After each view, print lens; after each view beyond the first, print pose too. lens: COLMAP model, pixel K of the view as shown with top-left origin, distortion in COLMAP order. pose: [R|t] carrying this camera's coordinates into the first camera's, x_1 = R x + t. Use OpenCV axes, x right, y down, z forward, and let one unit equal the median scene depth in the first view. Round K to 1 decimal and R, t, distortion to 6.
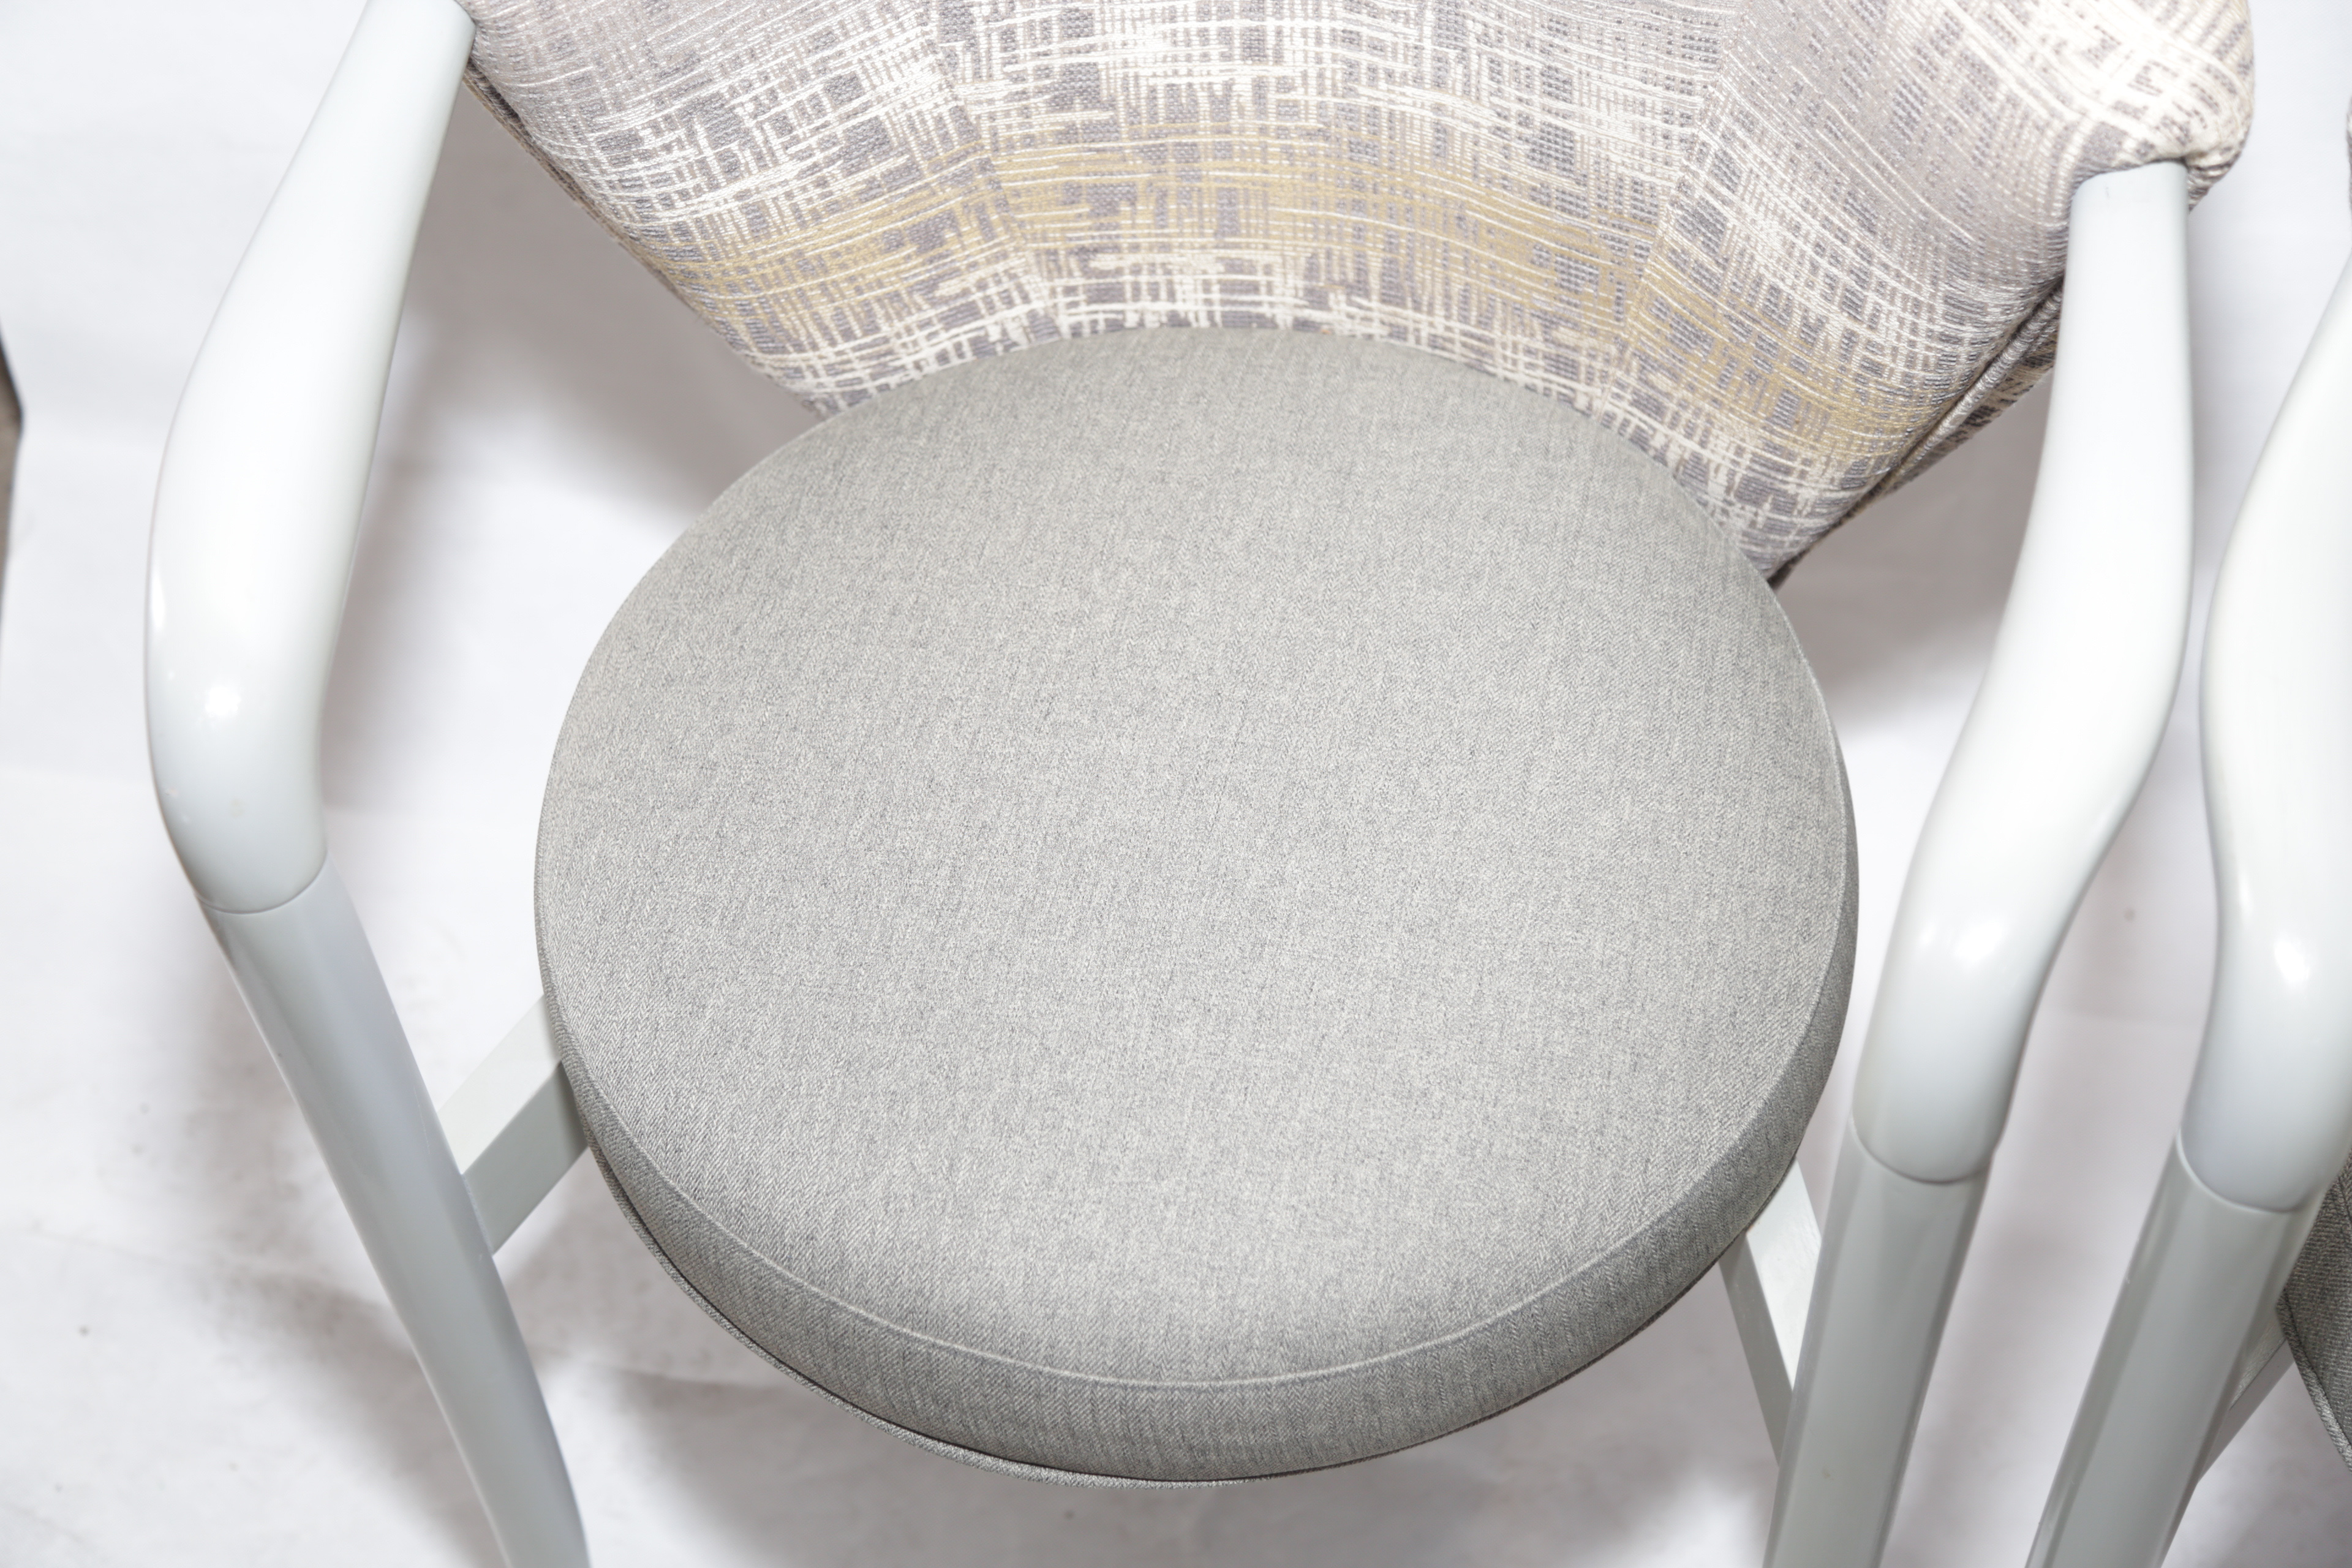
lens RADIAL K [[3458.5, 0, 1159.8], [0, 3458.5, 795.5], [0, 0, 1]] dist [0.129896, 0.000000]
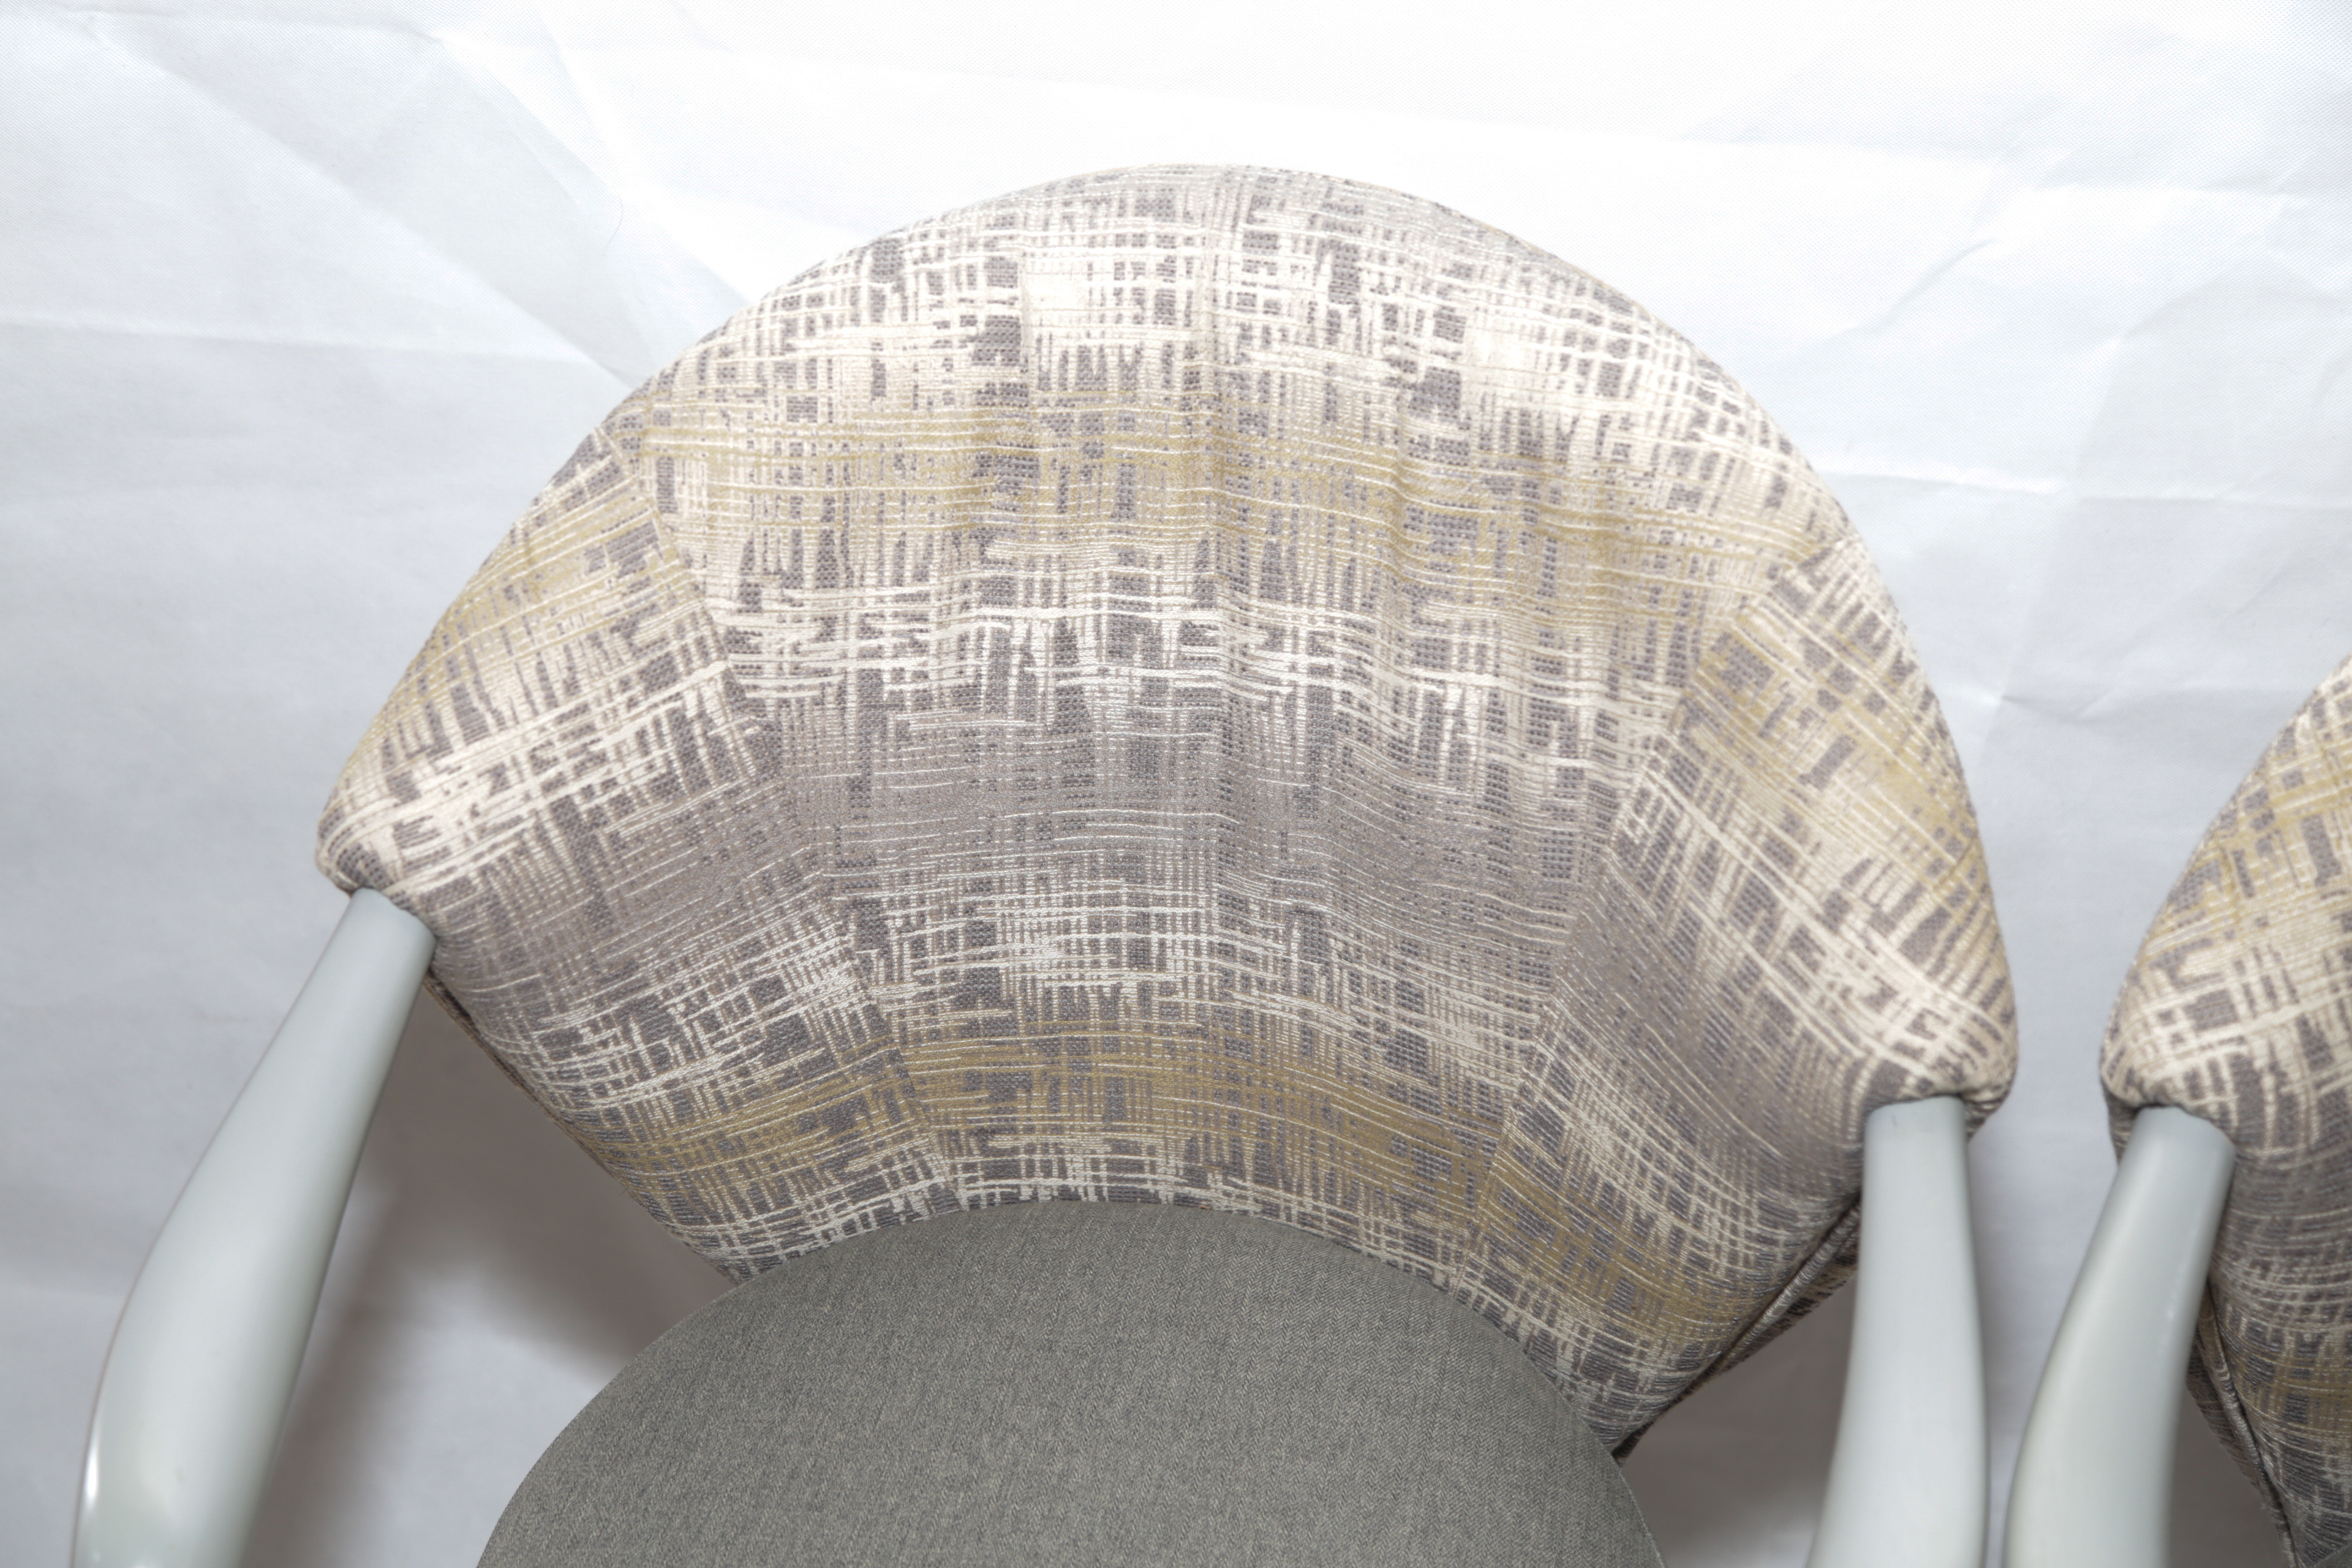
lens RADIAL K [[3306.1, 0, 1164.7], [0, 3306.1, 774.5], [0, 0, 1]] dist [0.130047, 0.000000]
pose [[0.999529, 0.017197, 0.025430, 0.007532], [-0.010696, 0.971548, -0.236600, -0.022080], [-0.028775, 0.236216, 0.971274, -0.044230]]
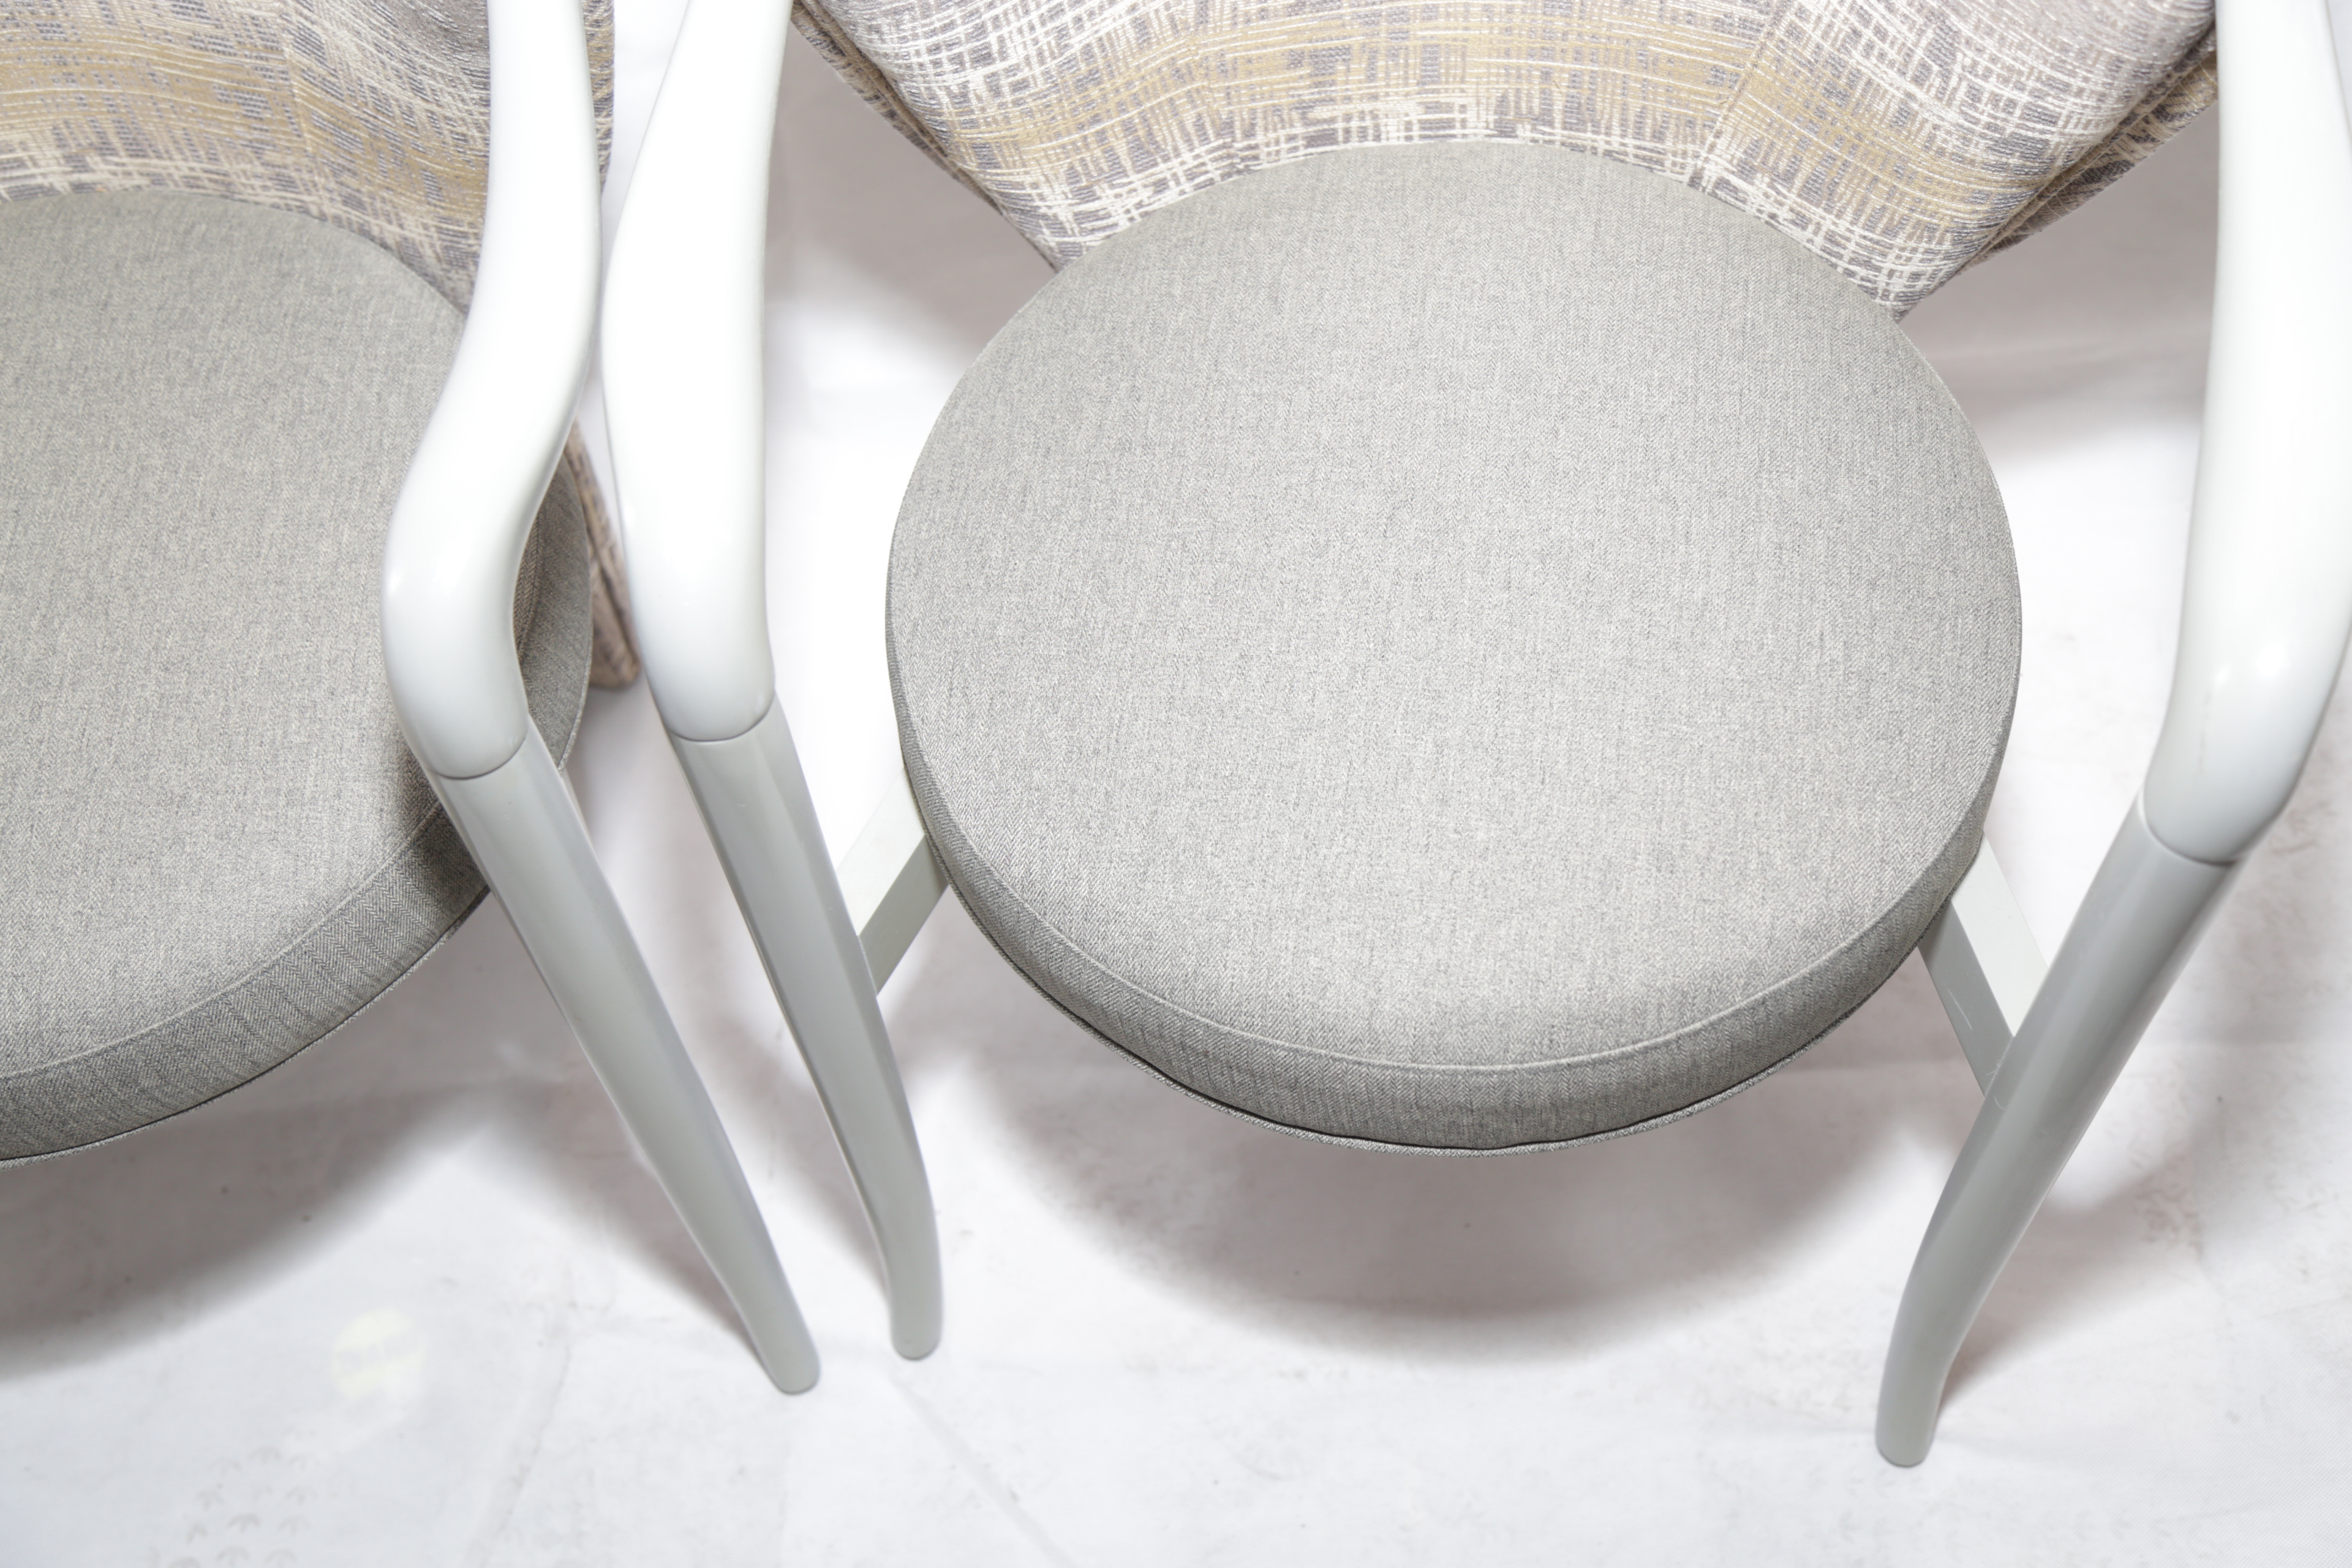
lens RADIAL K [[2761.5, 0, 1176.9], [0, 2761.5, 789.9], [0, 0, 1]] dist [0.086194, 0.000000]
pose [[0.968566, -0.219623, 0.116814, 0.276667], [0.209008, 0.973131, 0.096597, 0.056516], [-0.134890, -0.069146, 0.988445, -0.017808]]
